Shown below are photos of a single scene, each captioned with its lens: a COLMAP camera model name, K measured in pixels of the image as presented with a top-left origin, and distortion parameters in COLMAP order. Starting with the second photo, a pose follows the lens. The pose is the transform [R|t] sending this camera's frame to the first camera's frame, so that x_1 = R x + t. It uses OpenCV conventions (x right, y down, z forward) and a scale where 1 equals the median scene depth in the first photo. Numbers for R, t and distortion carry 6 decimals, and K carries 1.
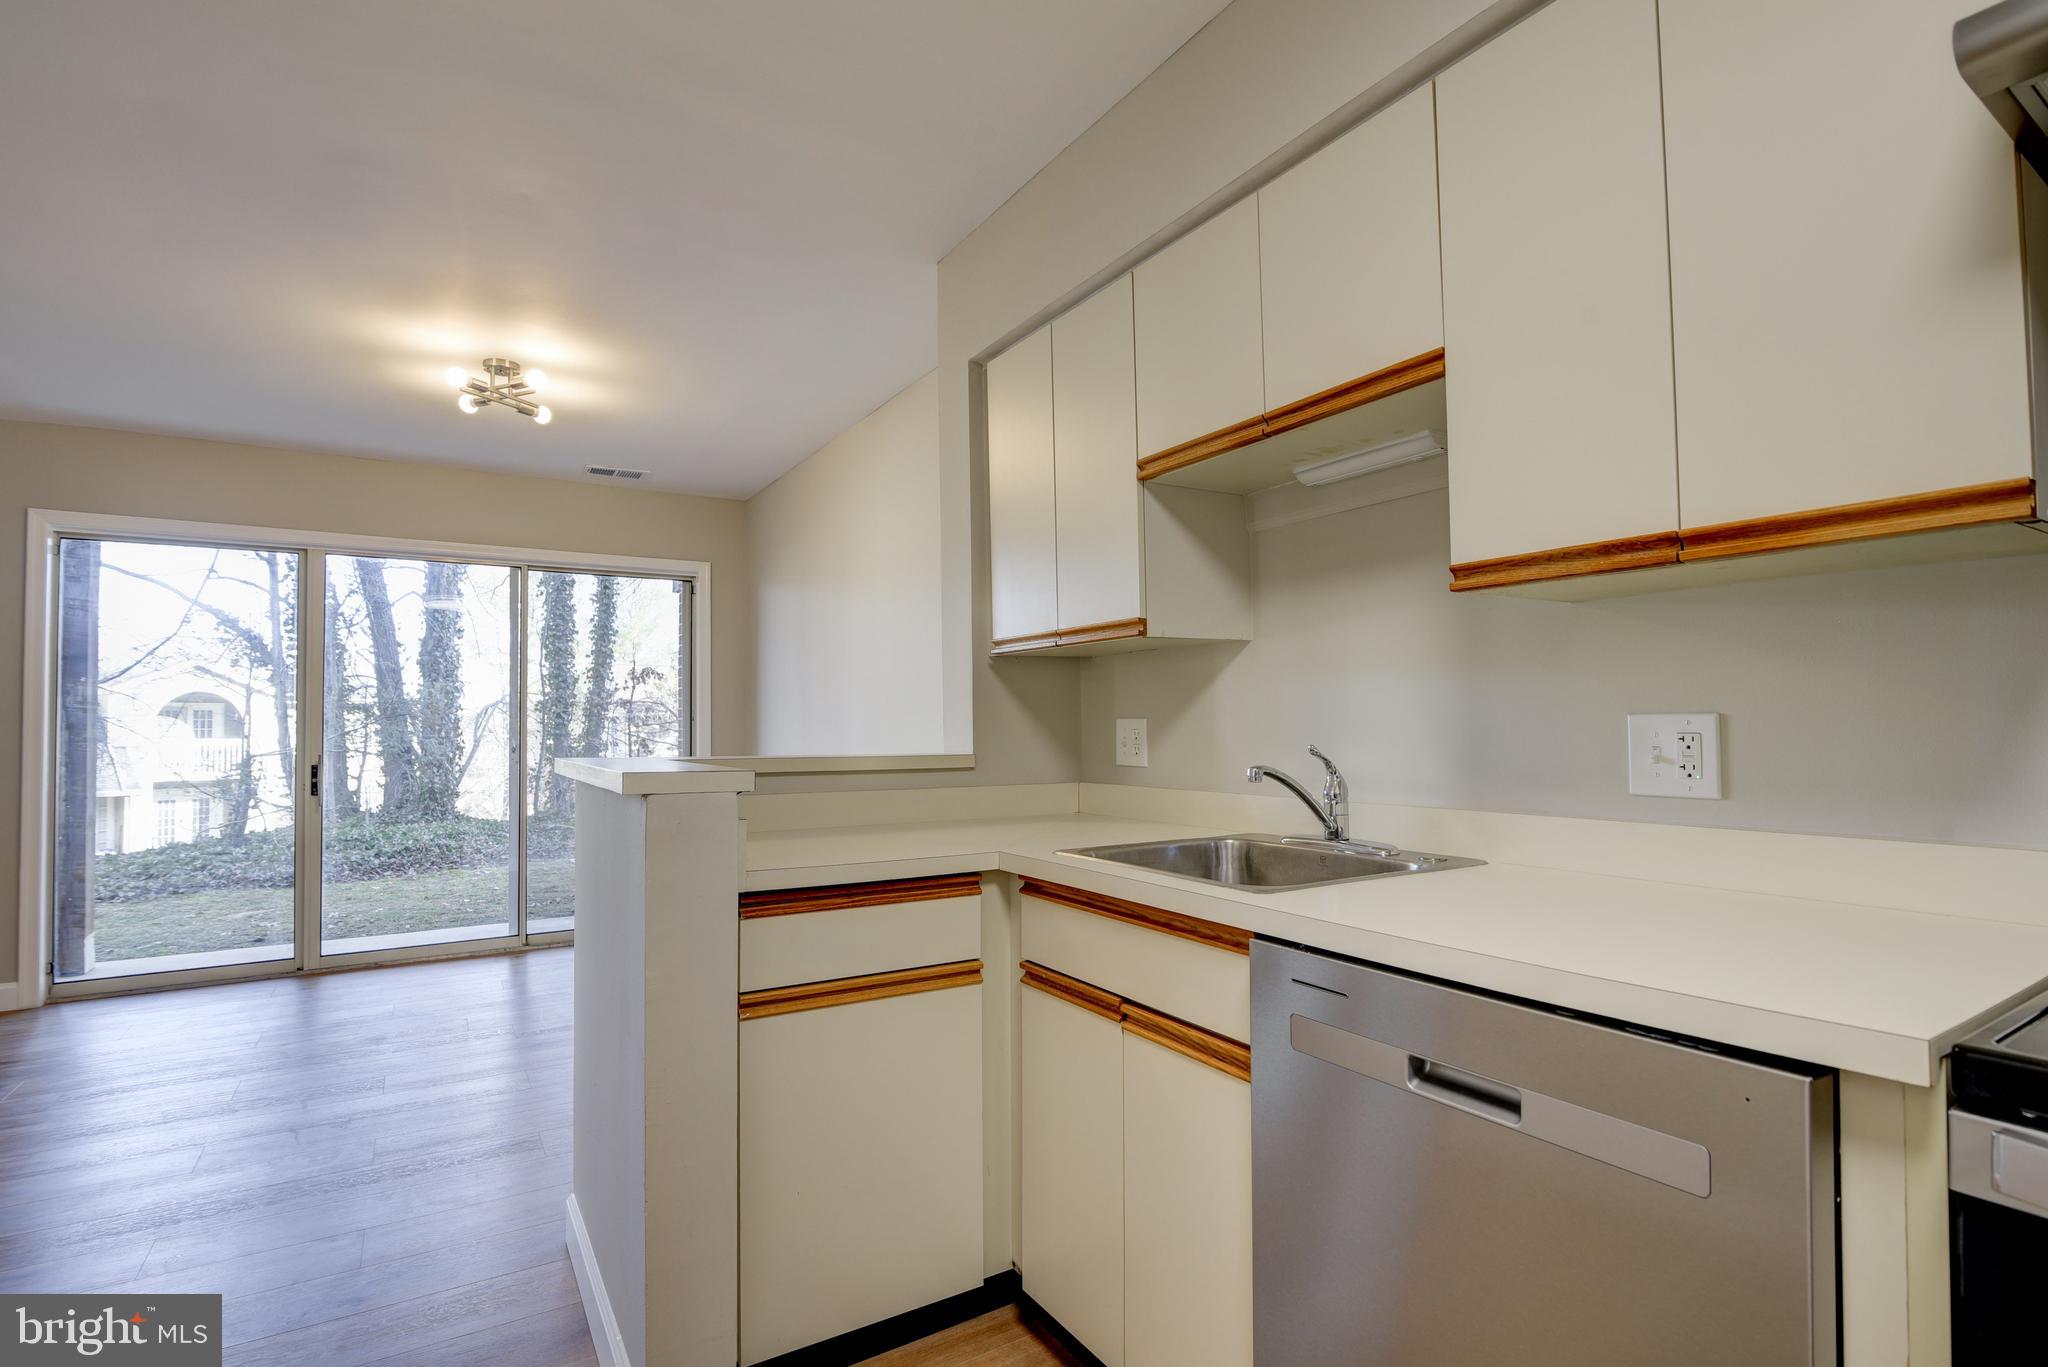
lens RADIAL K [[937.4, 0, 1015.0], [0, 937.4, 687.0], [0, 0, 1]] dist [-0.023427, -0.000521]
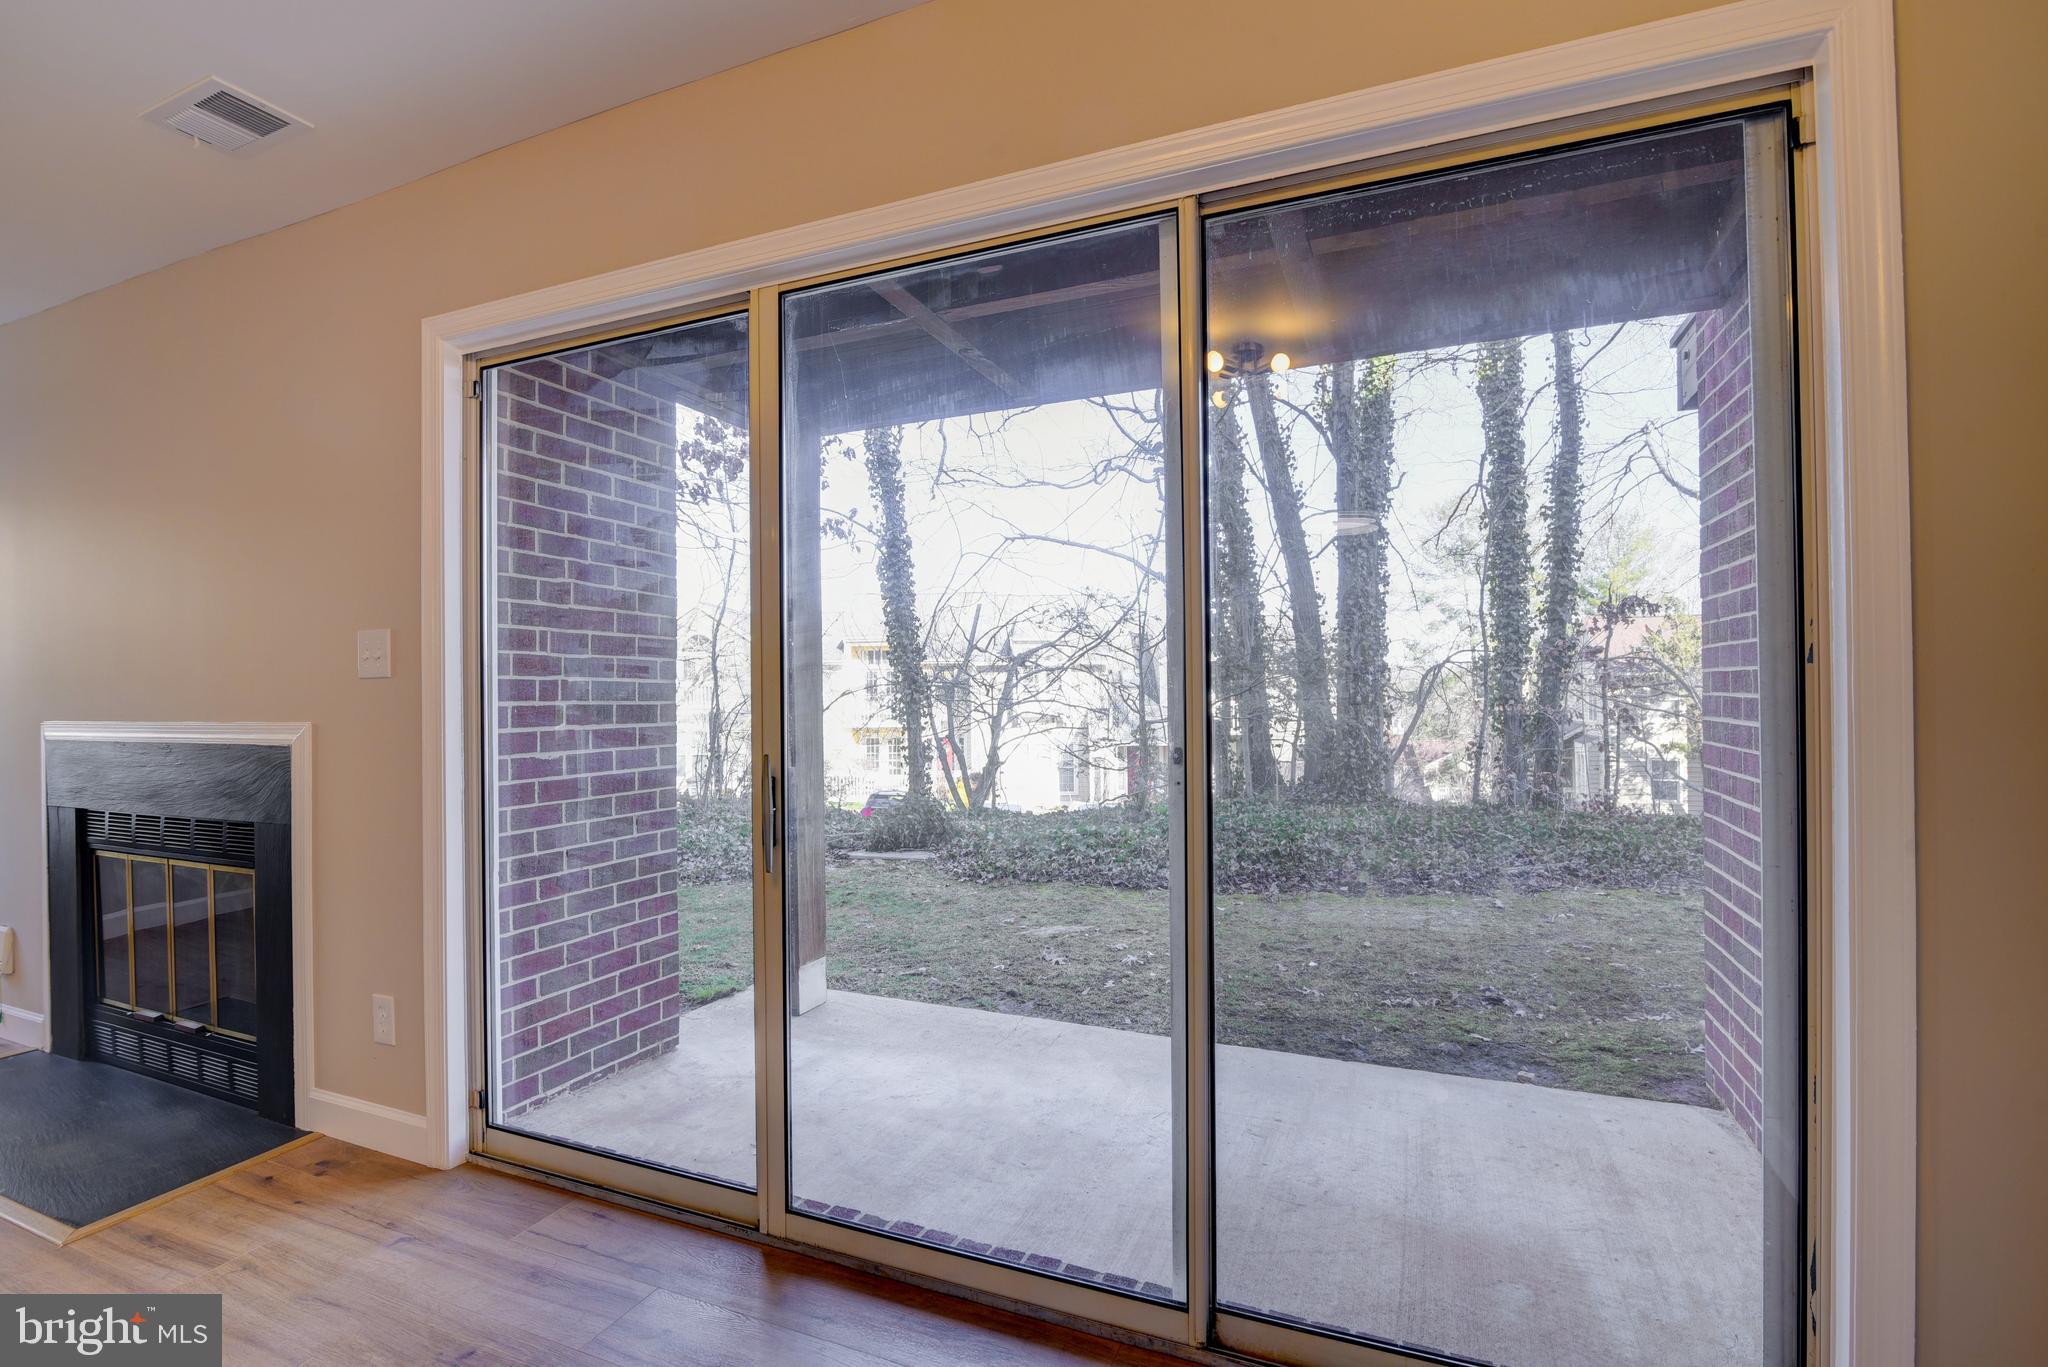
lens RADIAL K [[937.4, 0, 1013.1], [0, 937.4, 687.7], [0, 0, 1]] dist [-0.023427, -0.000521]
pose [[0.568378, -0.002273, -0.822764, -0.181319], [0.034976, 0.999159, 0.021401, 0.021253], [0.822024, -0.040941, 0.567980, 0.469143]]
